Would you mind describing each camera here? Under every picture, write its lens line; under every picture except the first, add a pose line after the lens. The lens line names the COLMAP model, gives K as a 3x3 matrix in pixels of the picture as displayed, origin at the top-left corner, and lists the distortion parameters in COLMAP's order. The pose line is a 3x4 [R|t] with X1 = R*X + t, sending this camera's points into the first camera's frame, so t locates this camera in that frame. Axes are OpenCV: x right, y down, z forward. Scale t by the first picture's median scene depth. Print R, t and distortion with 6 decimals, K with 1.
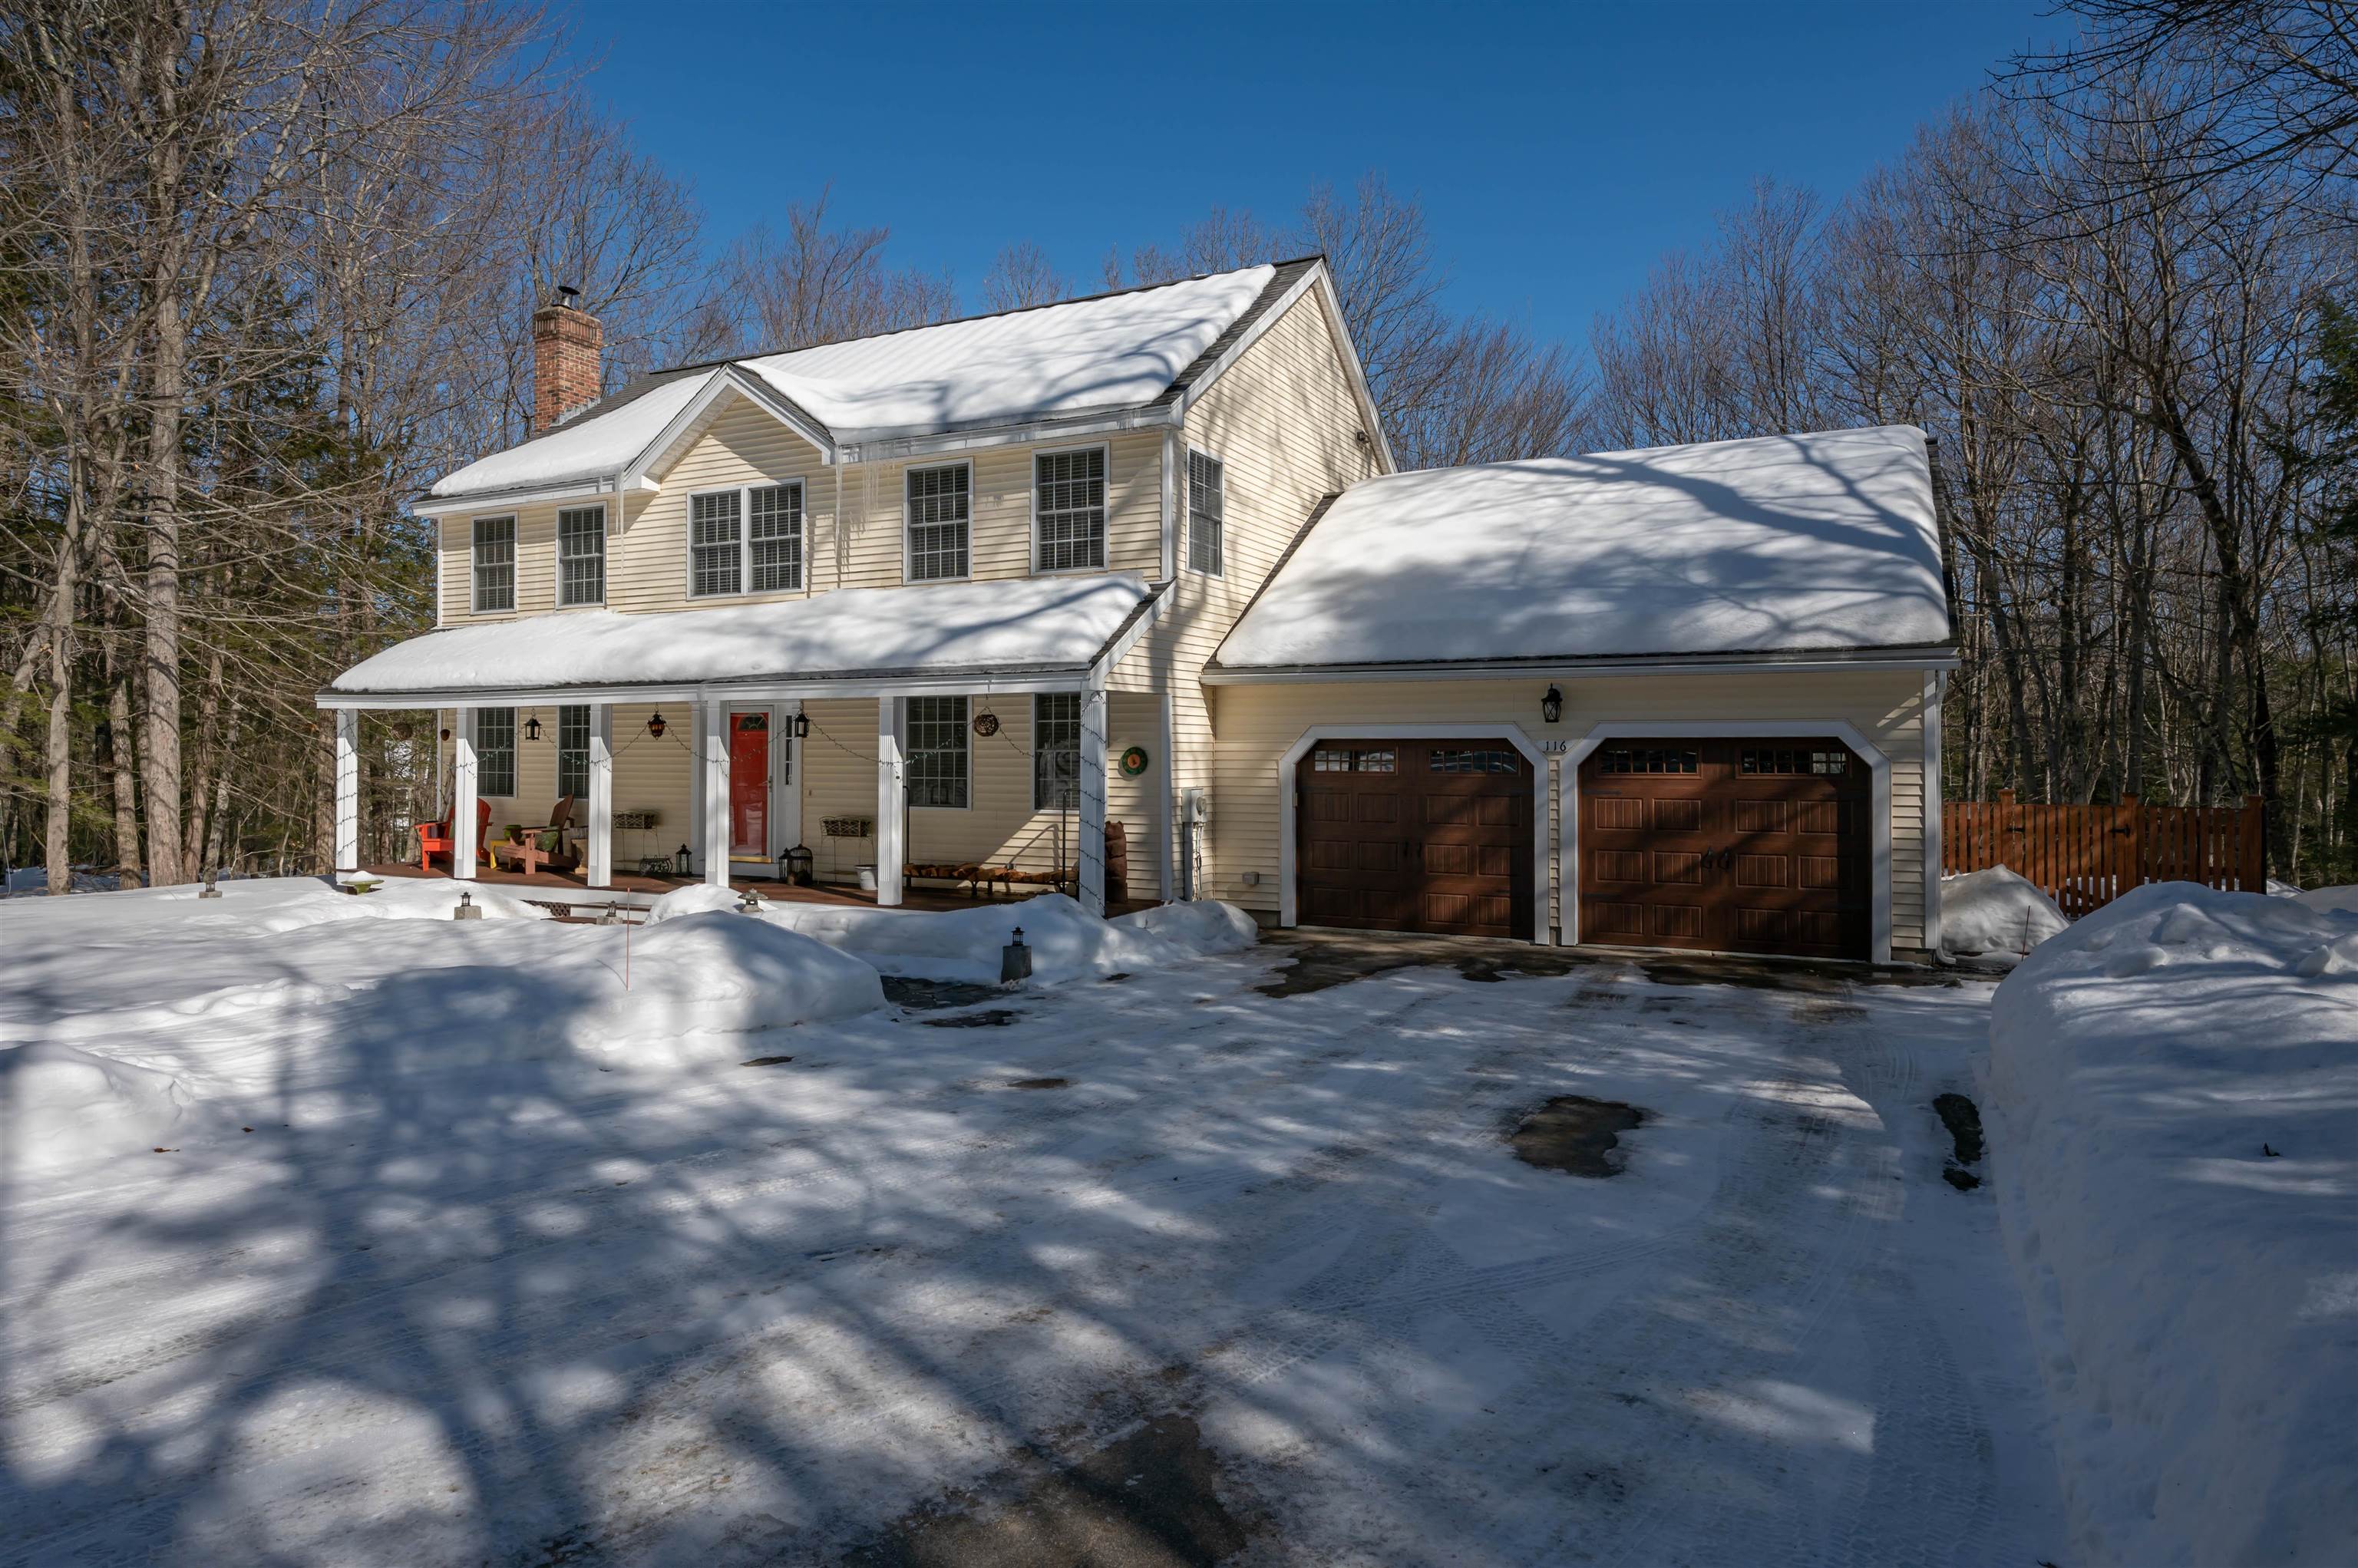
lens RADIAL K [[1364.2, 0, 1158.2], [0, 1364.2, 745.1], [0, 0, 1]] dist [-0.013376, 0.000078]
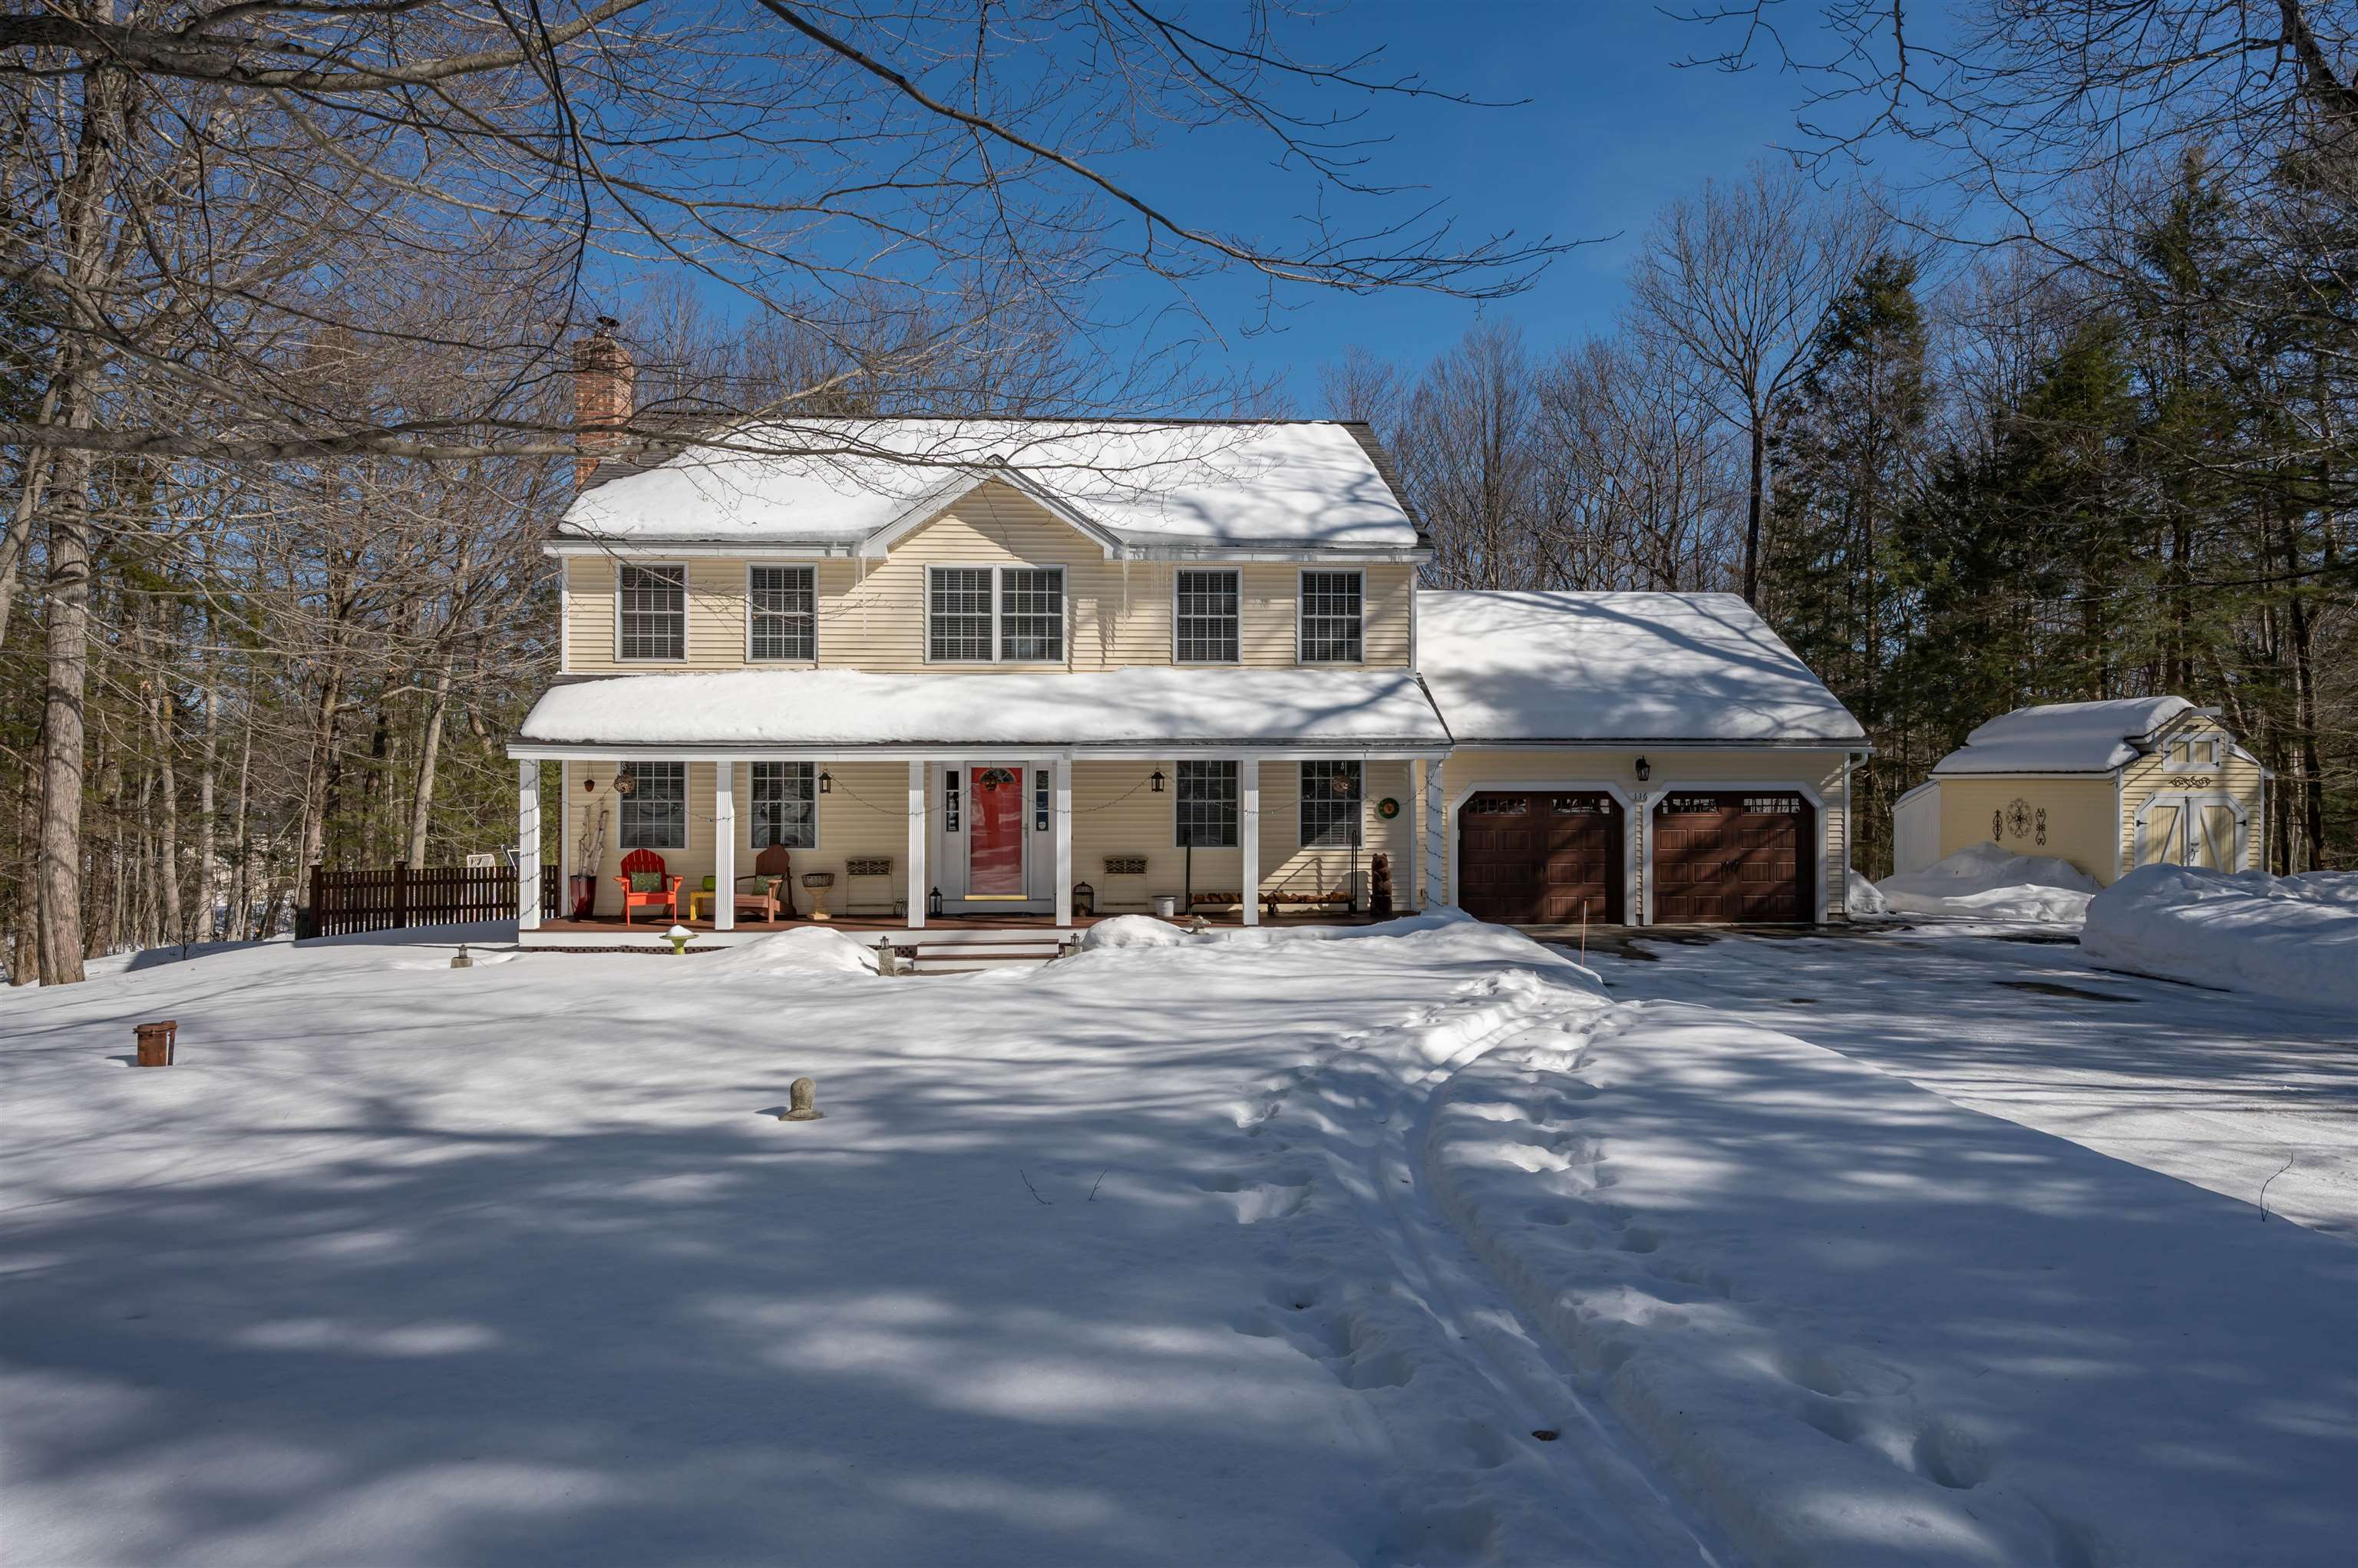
lens RADIAL K [[1353.1, 0, 1139.5], [0, 1353.1, 796.1], [0, 0, 1]] dist [-0.005869, -0.000086]
pose [[0.862870, -0.005964, 0.505391, -0.840861], [-0.001442, 0.999897, 0.014262, -0.018068], [-0.505424, -0.013035, 0.862773, -0.026361]]
